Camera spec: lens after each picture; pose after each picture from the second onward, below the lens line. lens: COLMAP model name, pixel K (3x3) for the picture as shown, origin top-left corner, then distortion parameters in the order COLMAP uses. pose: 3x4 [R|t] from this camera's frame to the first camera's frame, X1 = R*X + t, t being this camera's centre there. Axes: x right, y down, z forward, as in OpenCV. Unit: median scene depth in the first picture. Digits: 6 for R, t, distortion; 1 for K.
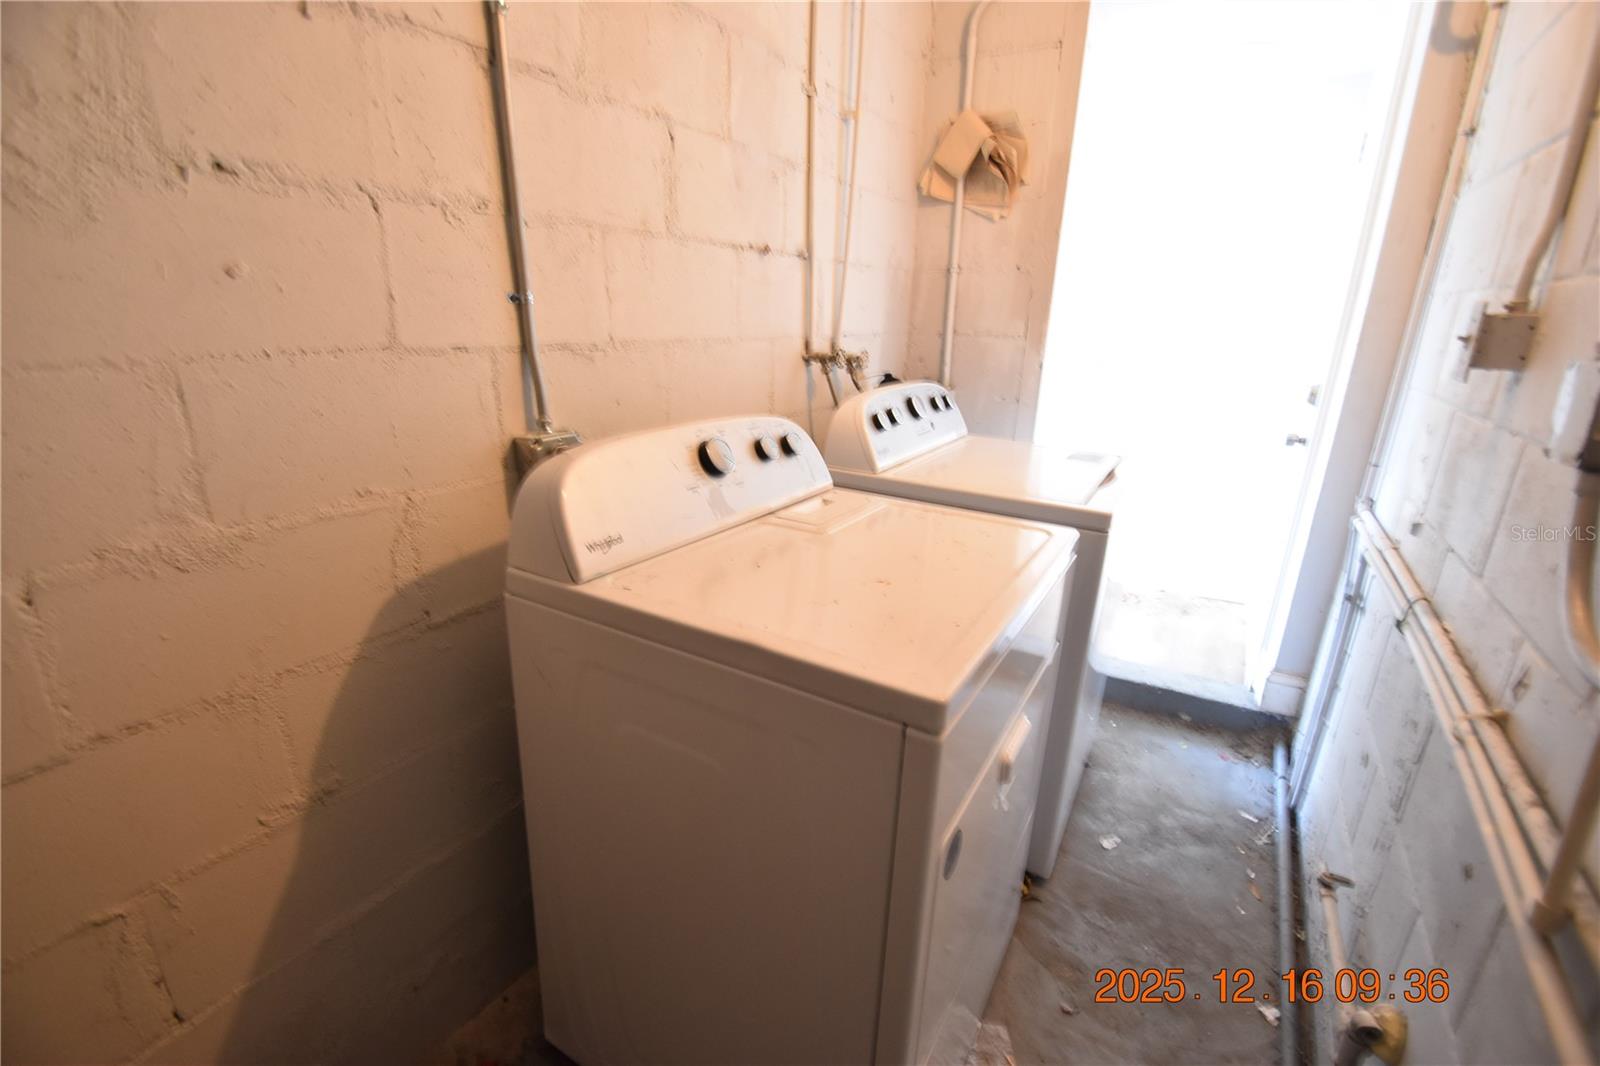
lens RADIAL K [[705.1, 0, 791.9], [0, 705.1, 538.0], [0, 0, 1]] dist [-0.002704, -0.005685]
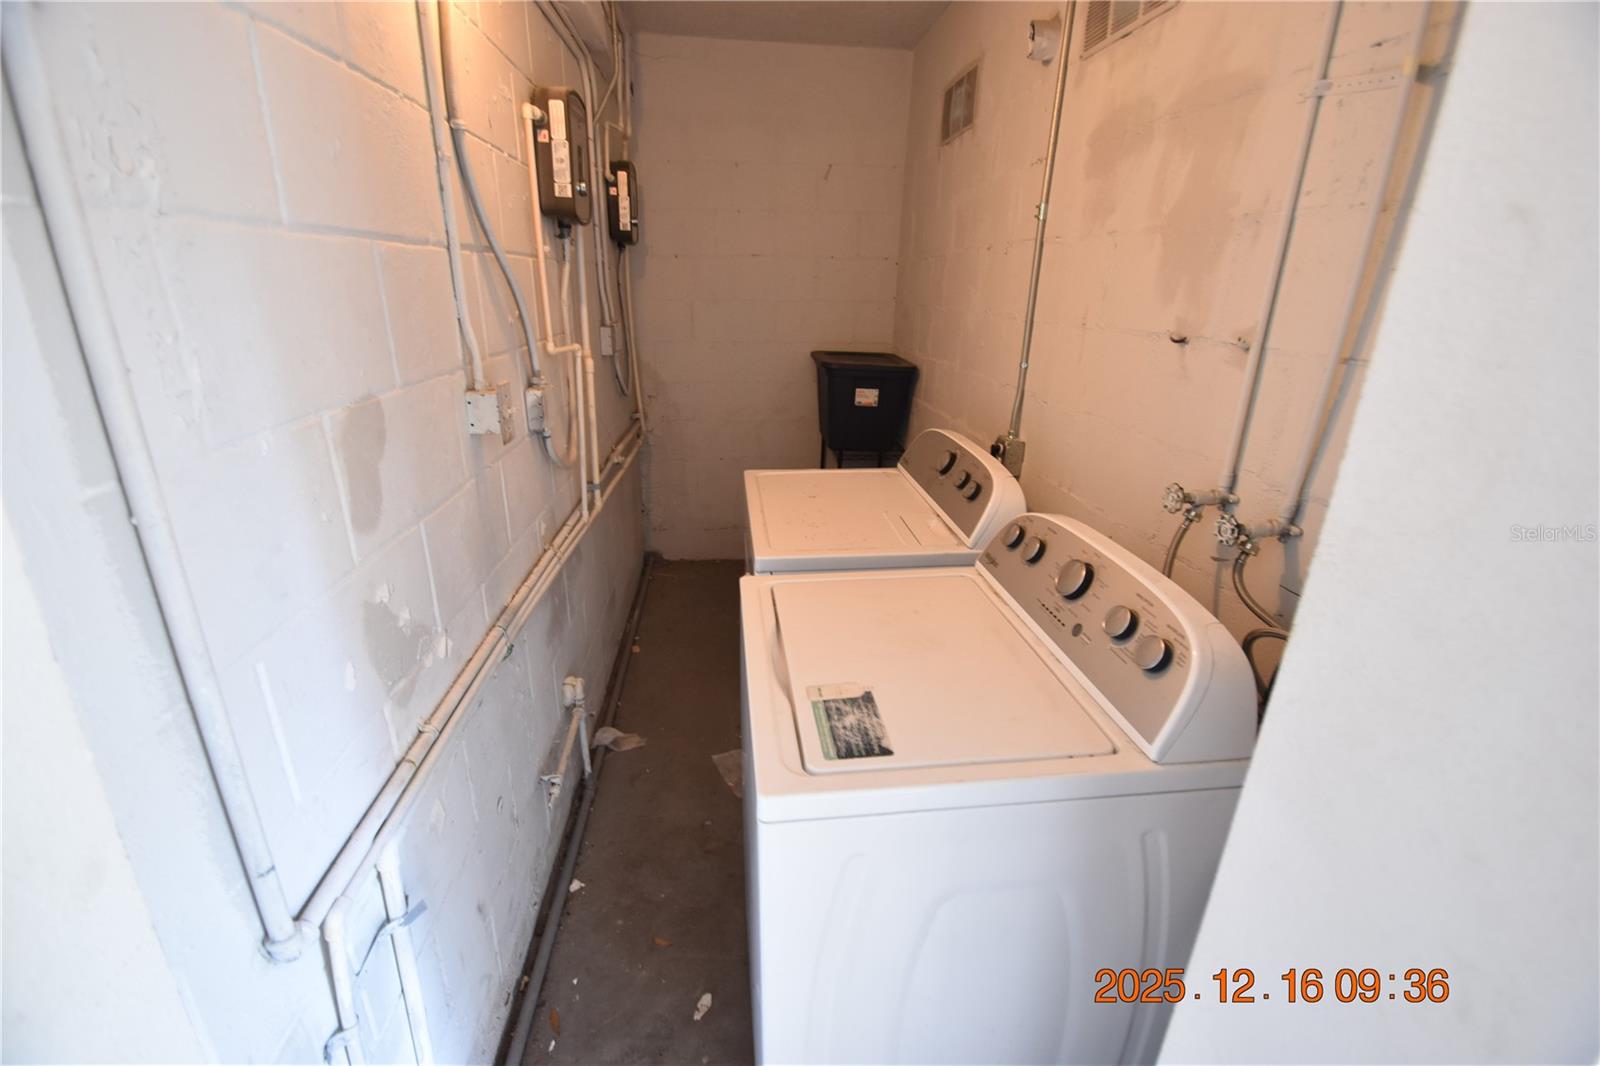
lens RADIAL K [[705.1, 0, 796.3], [0, 705.1, 531.5], [0, 0, 1]] dist [-0.002704, -0.005685]
pose [[-0.794180, 0.162858, -0.585453, 0.881152], [-0.227110, 0.814063, 0.534530, -0.590243], [0.563648, 0.557476, -0.609526, 1.444592]]
